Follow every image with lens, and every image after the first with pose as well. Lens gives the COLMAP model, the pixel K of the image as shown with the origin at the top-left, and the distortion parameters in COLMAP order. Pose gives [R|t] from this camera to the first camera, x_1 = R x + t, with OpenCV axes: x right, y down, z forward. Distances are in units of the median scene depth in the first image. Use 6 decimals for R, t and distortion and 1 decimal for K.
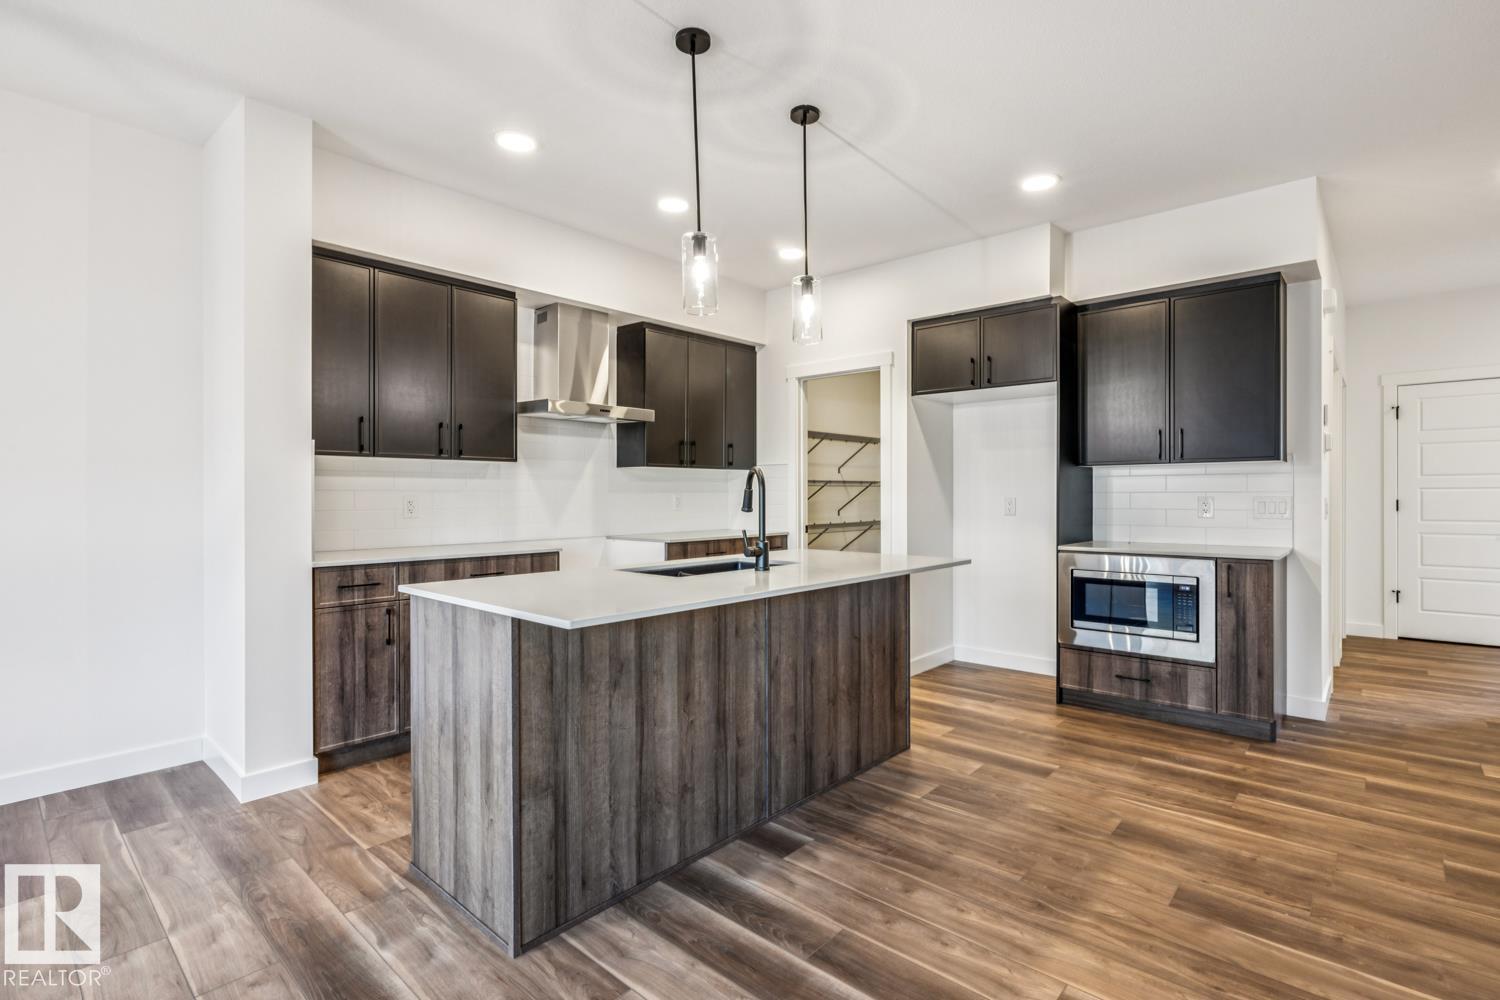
lens RADIAL K [[681.5, 0, 749.1], [0, 681.5, 502.2], [0, 0, 1]] dist [-0.014987, -0.000155]
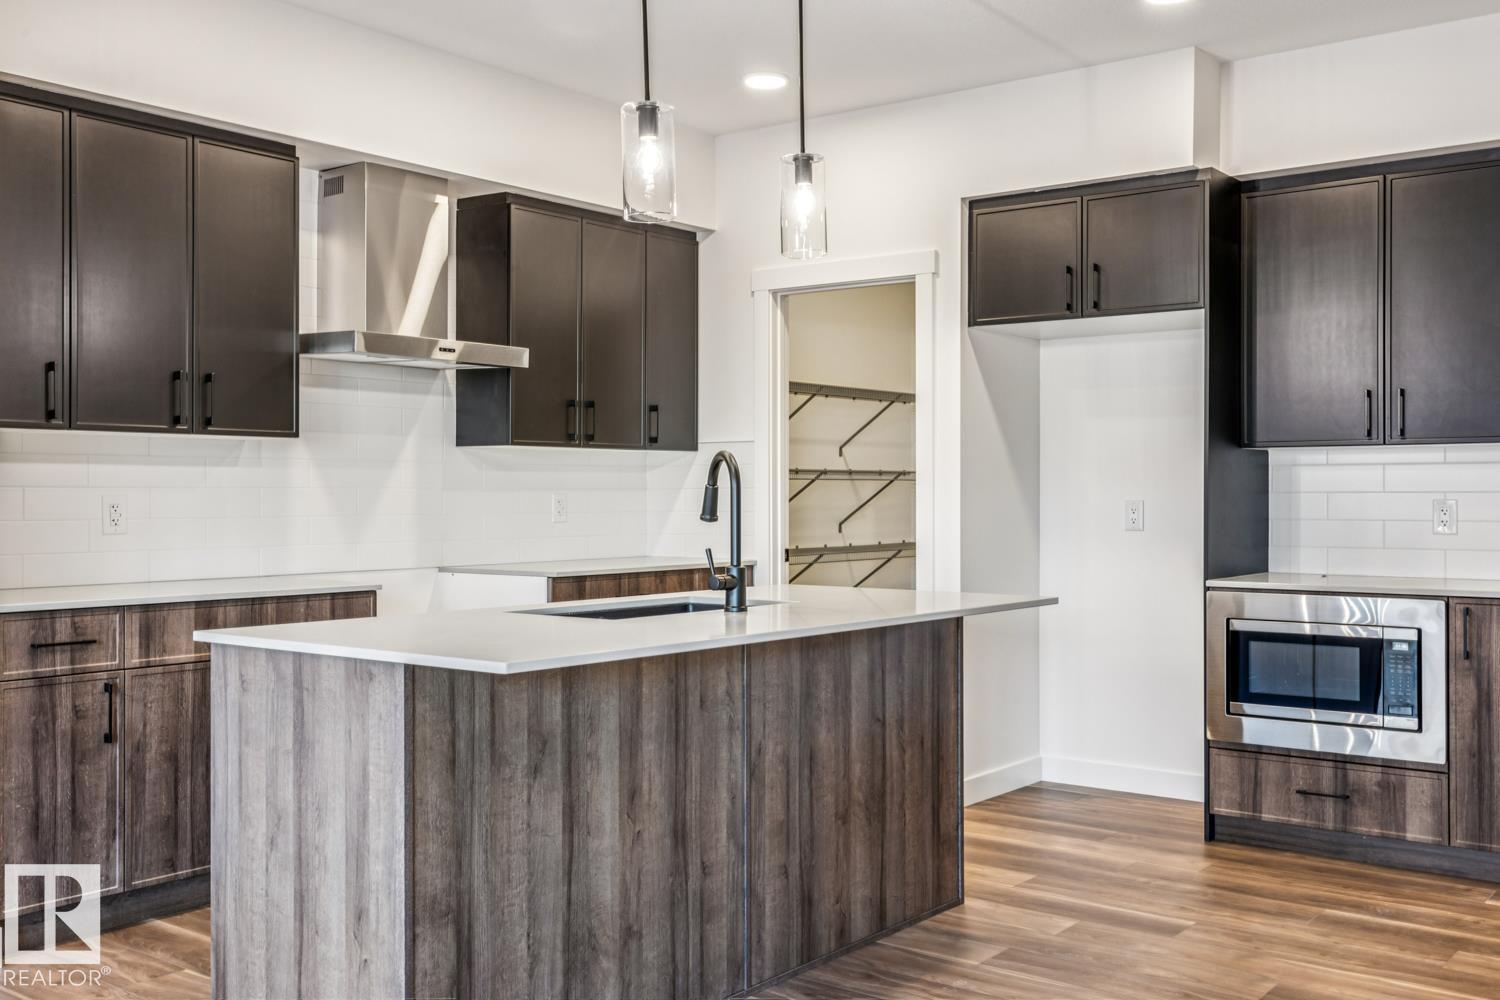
lens RADIAL K [[1391.4, 0, 742.0], [0, 1391.4, 501.5], [0, 0, 1]] dist [0.003890, 0.000000]
pose [[0.997701, 0.001606, 0.067754, -0.052035], [-0.001161, 0.999978, -0.006602, 0.003558], [-0.067763, 0.006508, 0.997680, -0.257814]]
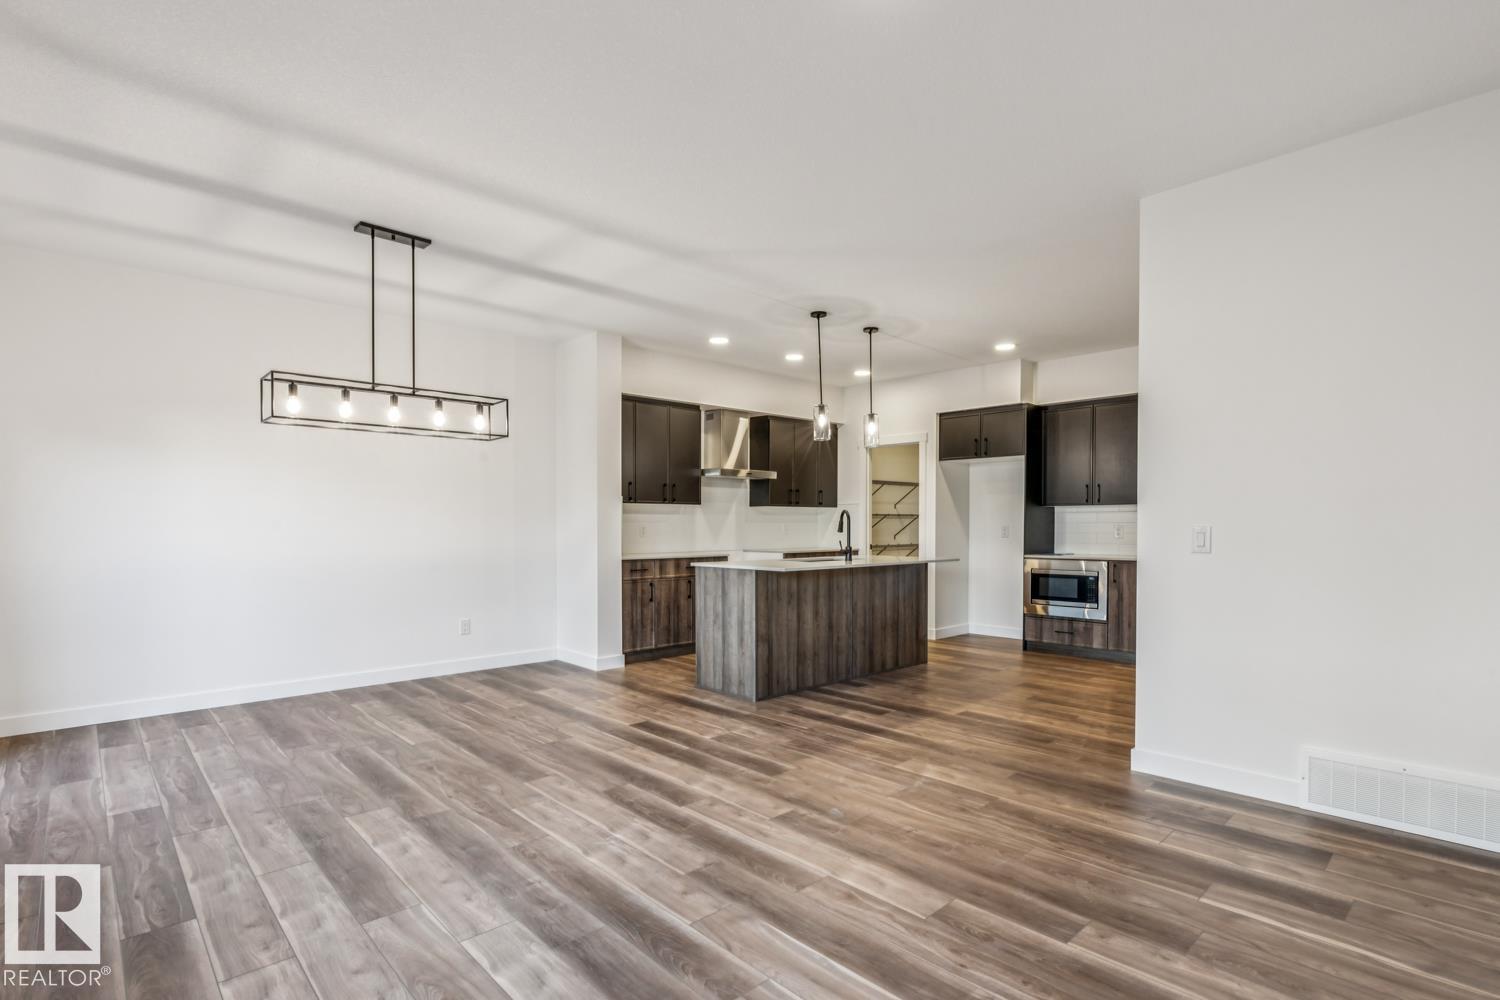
lens RADIAL K [[681.5, 0, 758.1], [0, 681.5, 545.6], [0, 0, 1]] dist [-0.014987, -0.000155]
pose [[0.996756, 0.003188, -0.080419, -0.070186], [-0.001642, 0.999813, 0.019277, 0.013145], [0.080466, -0.019082, 0.996575, -0.853232]]
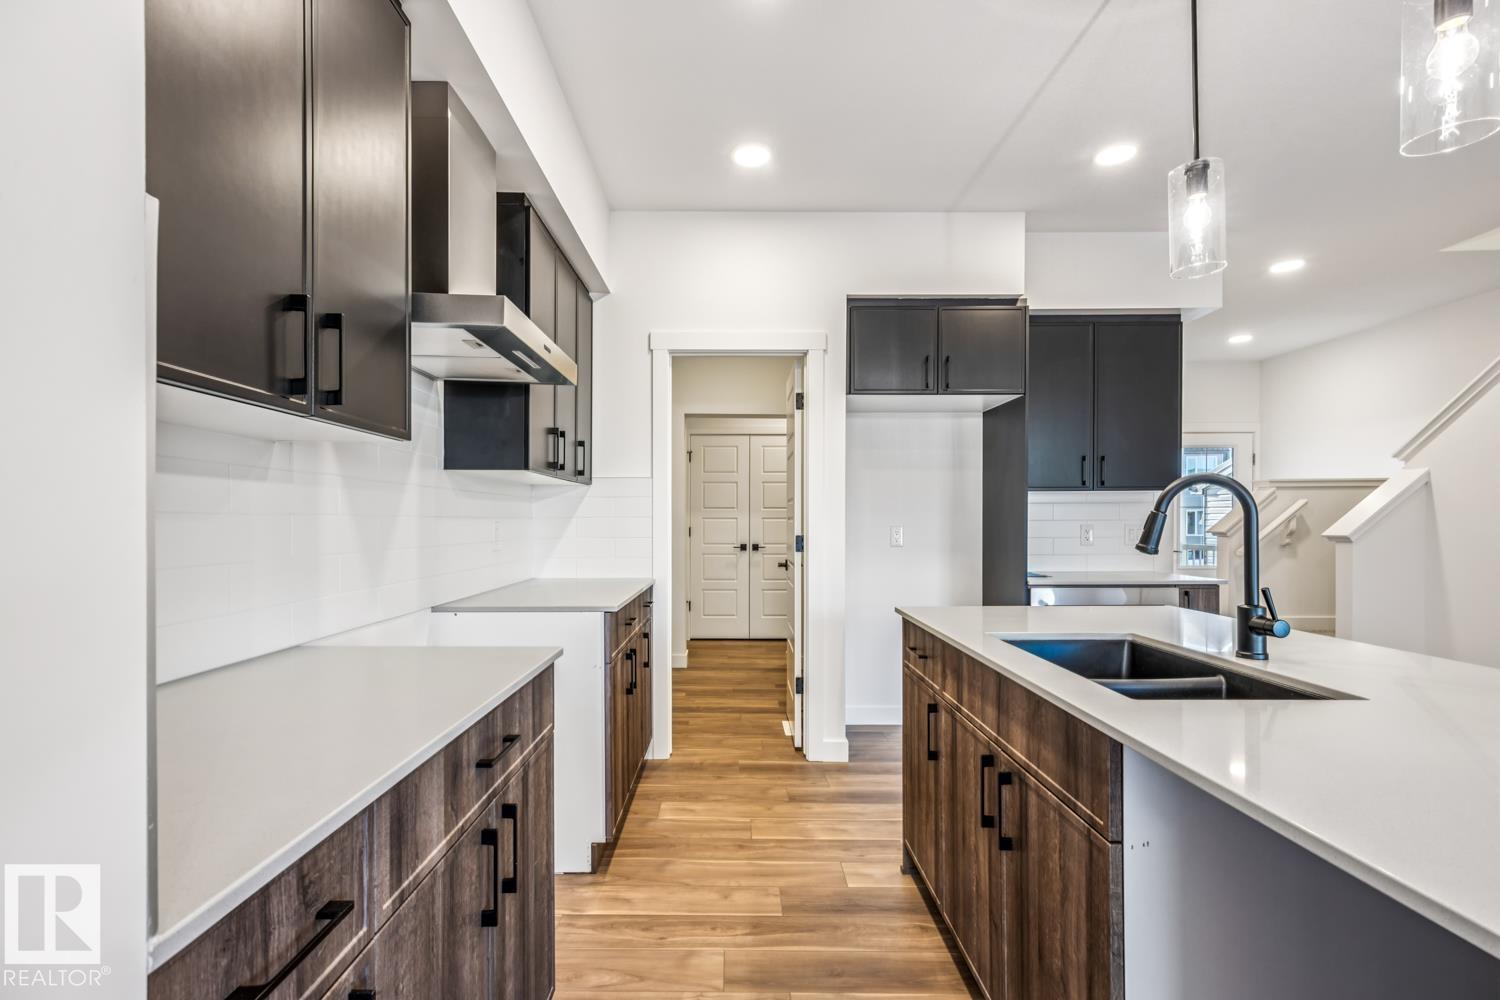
lens RADIAL K [[722.4, 0, 713.9], [0, 722.4, 521.5], [0, 0, 1]] dist [0.003178, 0.000106]
pose [[0.750108, 0.000232, 0.661316, -0.586645], [0.006862, 0.999943, -0.008134, -0.009792], [-0.661280, 0.010639, 0.750064, 0.692768]]
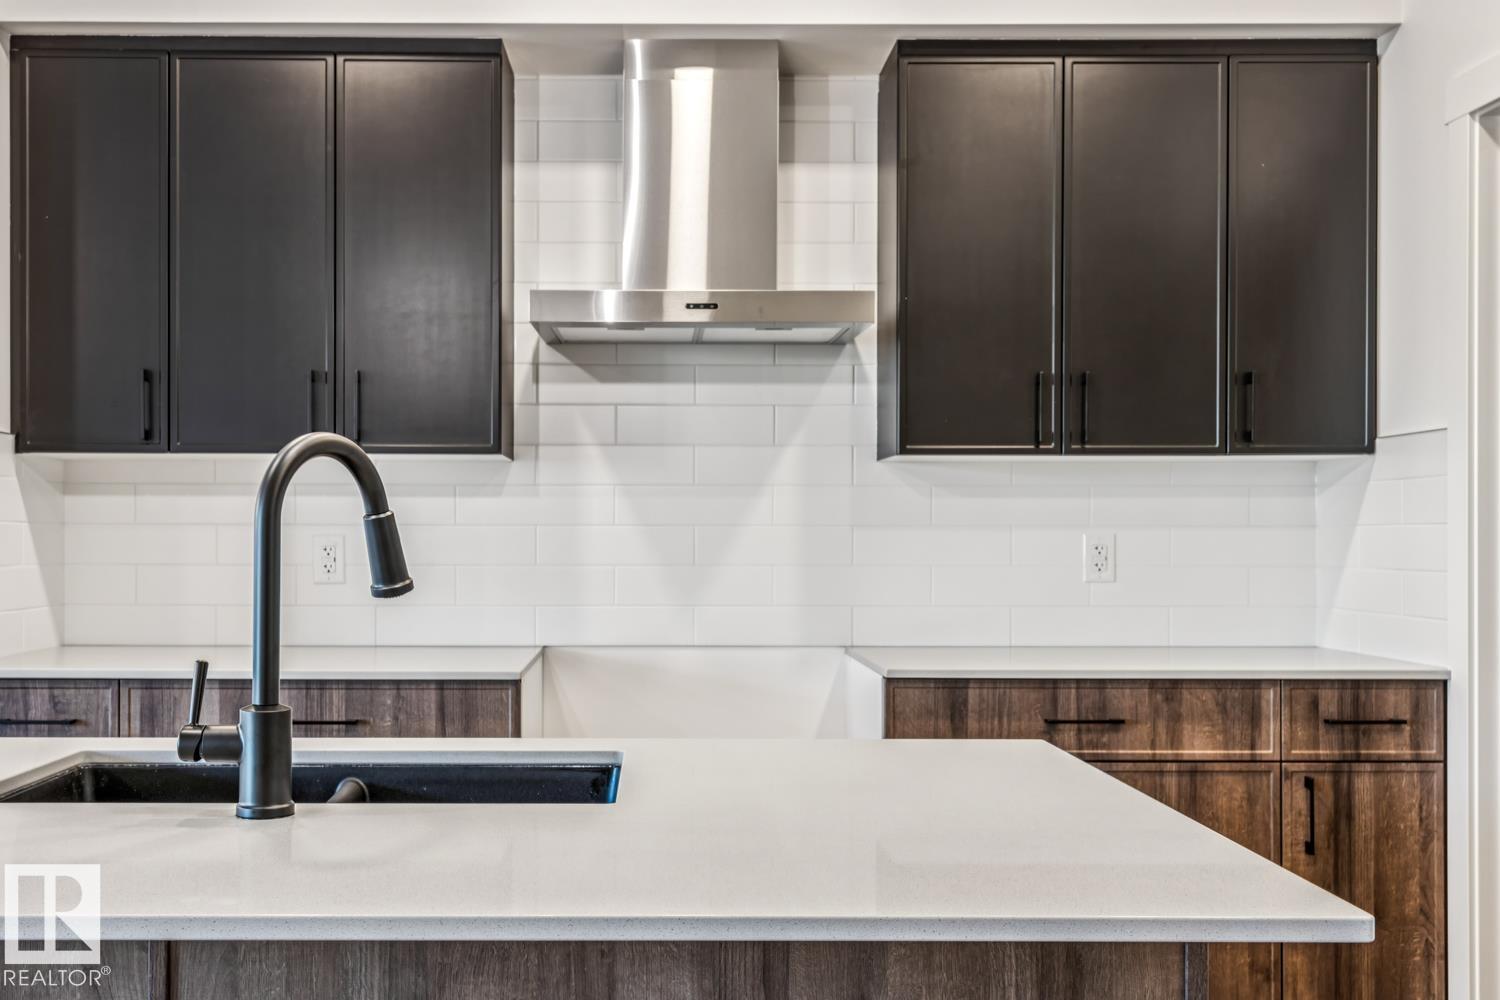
lens RADIAL K [[1520.6, 0, 692.4], [0, 1520.6, 544.2], [0, 0, 1]] dist [0.019156, 0.000000]
pose [[0.686629, 0.009322, -0.726948, 0.486042], [-0.012375, 0.999923, 0.001135, -0.008875], [0.726903, 0.008217, 0.686691, 0.549689]]
